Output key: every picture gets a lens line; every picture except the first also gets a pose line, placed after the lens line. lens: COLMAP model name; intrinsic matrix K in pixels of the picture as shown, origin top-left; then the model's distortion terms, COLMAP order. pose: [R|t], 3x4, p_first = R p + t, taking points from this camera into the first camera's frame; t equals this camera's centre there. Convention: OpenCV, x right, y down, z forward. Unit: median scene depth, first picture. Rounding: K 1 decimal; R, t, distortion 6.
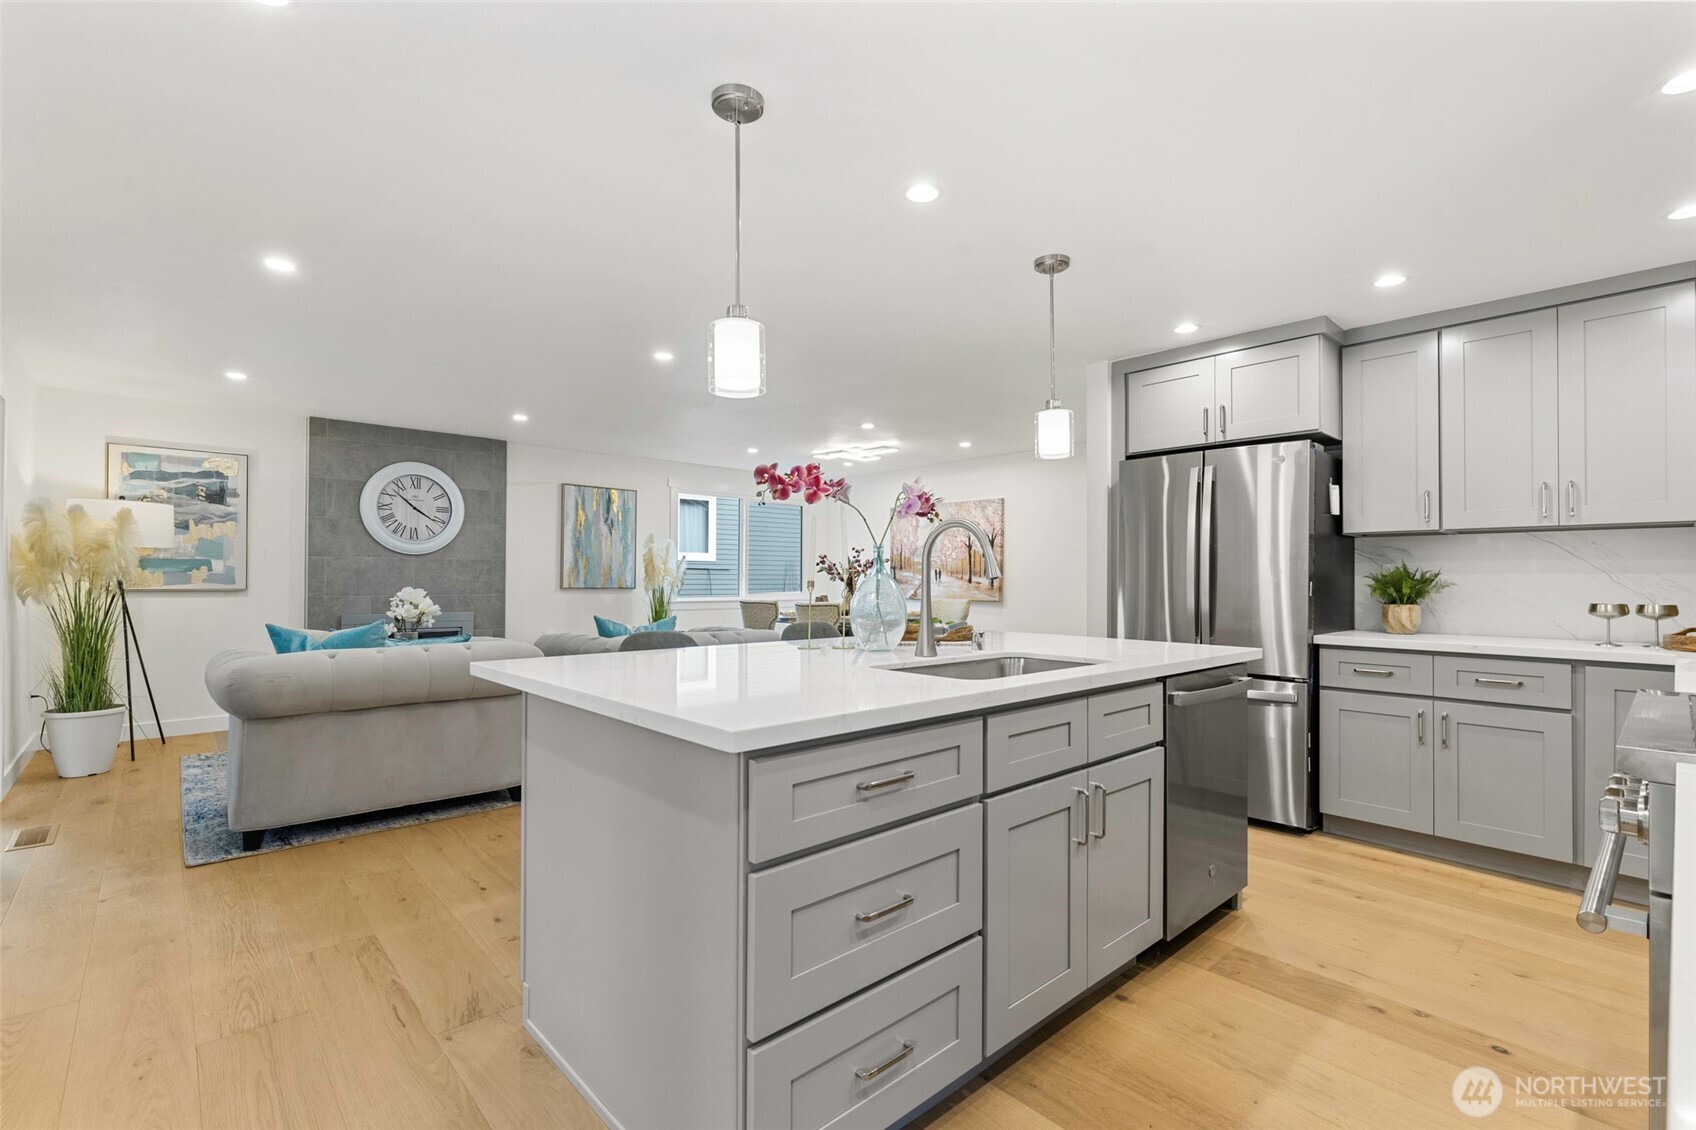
lens RADIAL K [[763.4, 0, 850.0], [0, 763.4, 565.5], [0, 0, 1]] dist [-0.002436, -0.001152]
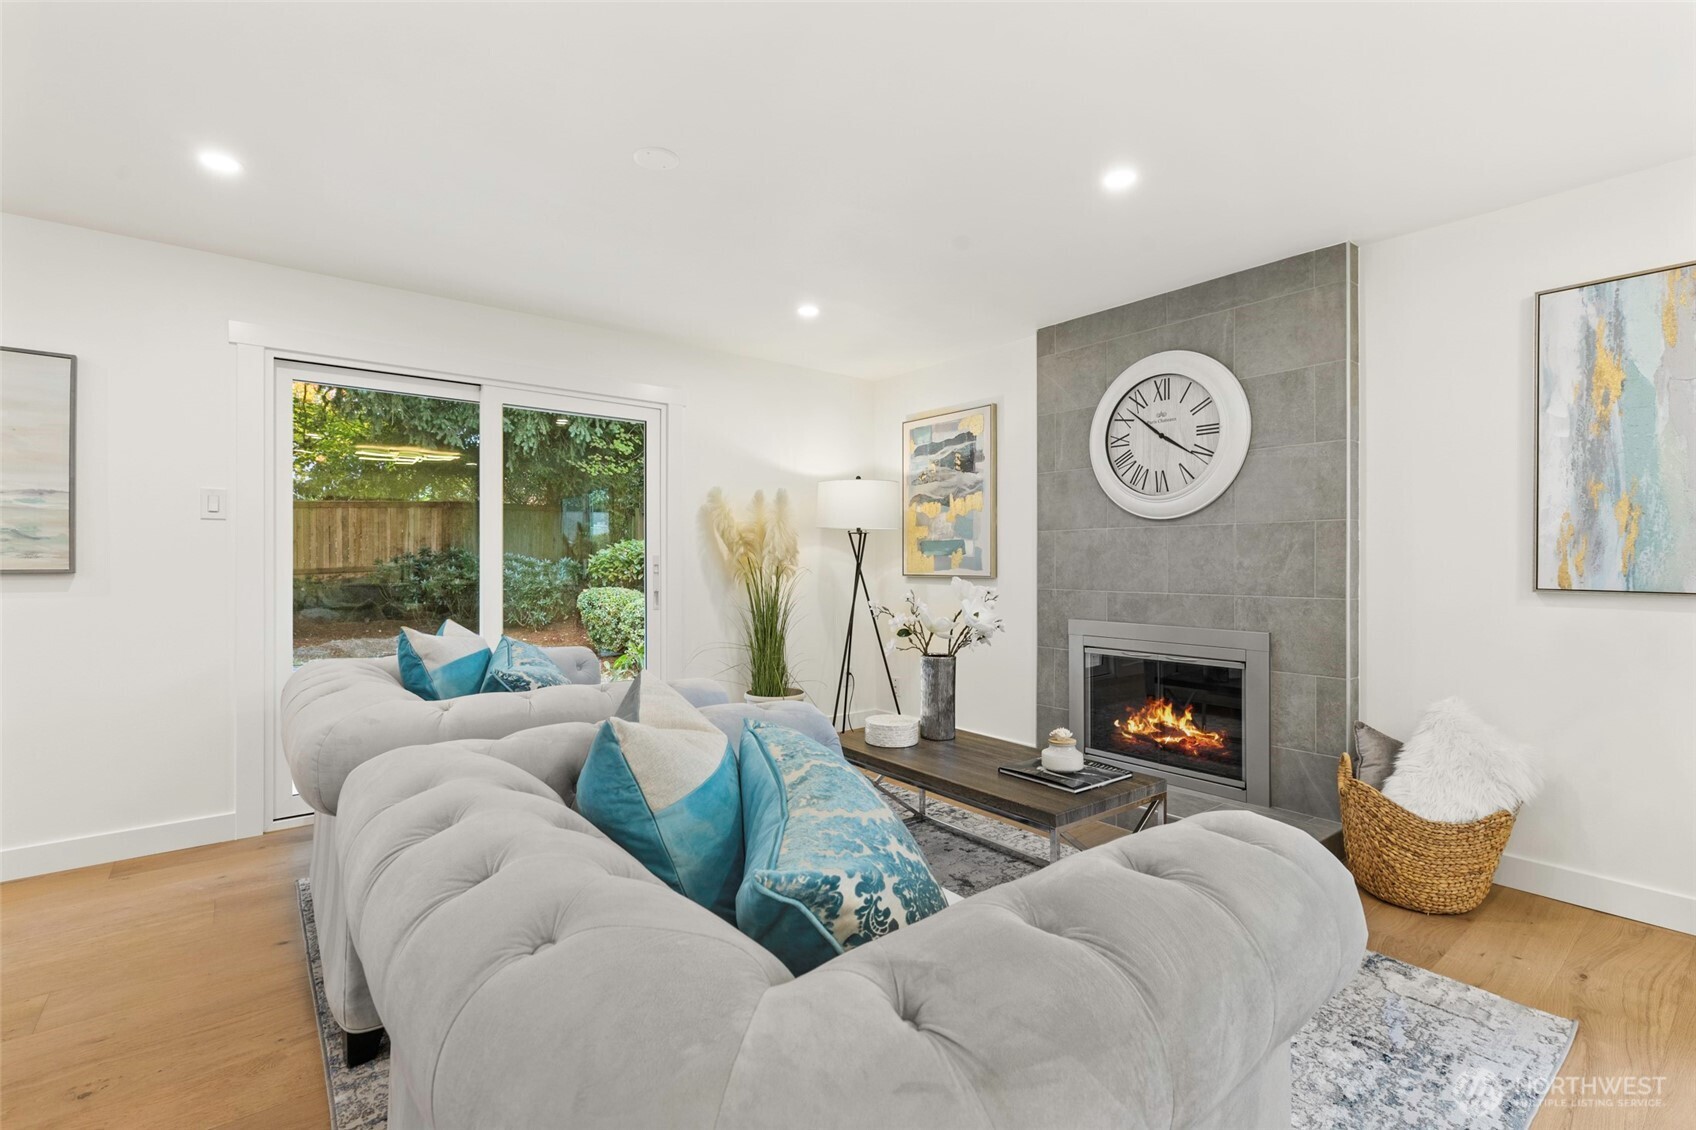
lens RADIAL K [[763.4, 0, 850.0], [0, 763.4, 565.5], [0, 0, 1]] dist [-0.002436, -0.001152]
pose [[-0.067748, 0.000447, -0.997702, -0.003077], [0.014650, 0.999893, -0.000547, 0.016791], [0.997595, -0.014653, -0.067747, 0.847825]]
